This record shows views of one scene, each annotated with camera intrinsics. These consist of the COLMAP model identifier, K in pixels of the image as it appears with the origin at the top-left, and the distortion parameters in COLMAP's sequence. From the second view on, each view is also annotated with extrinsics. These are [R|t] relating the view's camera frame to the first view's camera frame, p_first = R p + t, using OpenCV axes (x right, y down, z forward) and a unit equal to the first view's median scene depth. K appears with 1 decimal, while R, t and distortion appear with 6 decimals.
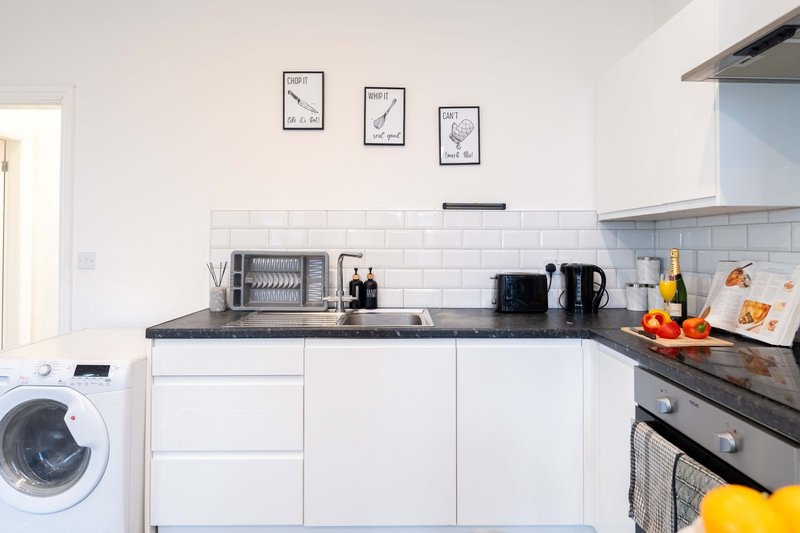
lens RADIAL K [[466.2, 0, 396.9], [0, 466.2, 238.7], [0, 0, 1]] dist [0.001159, 0.000405]
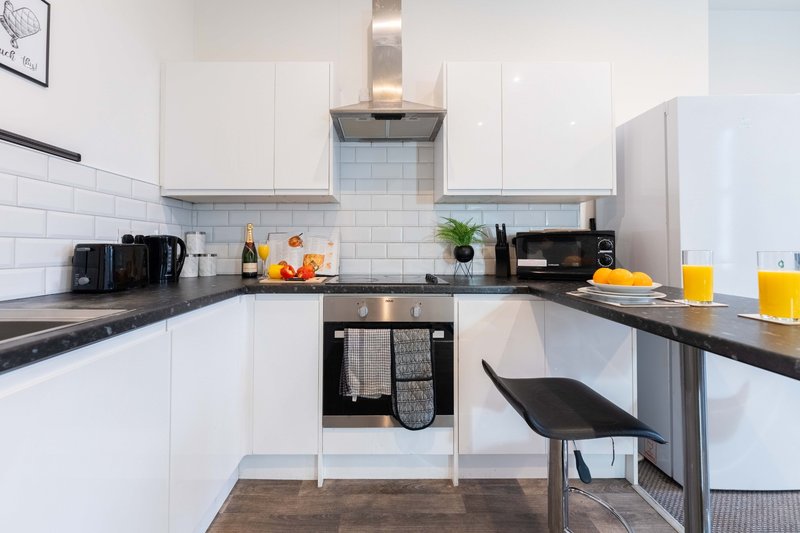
lens RADIAL K [[332.6, 0, 384.9], [0, 332.6, 241.6], [0, 0, 1]] dist [0.000909, 0.000089]
pose [[-0.001369, 0.020276, 0.999793, -0.319966], [-0.012412, 0.999717, -0.020292, 0.075050], [-0.999922, -0.012437, -0.001117, 0.505606]]
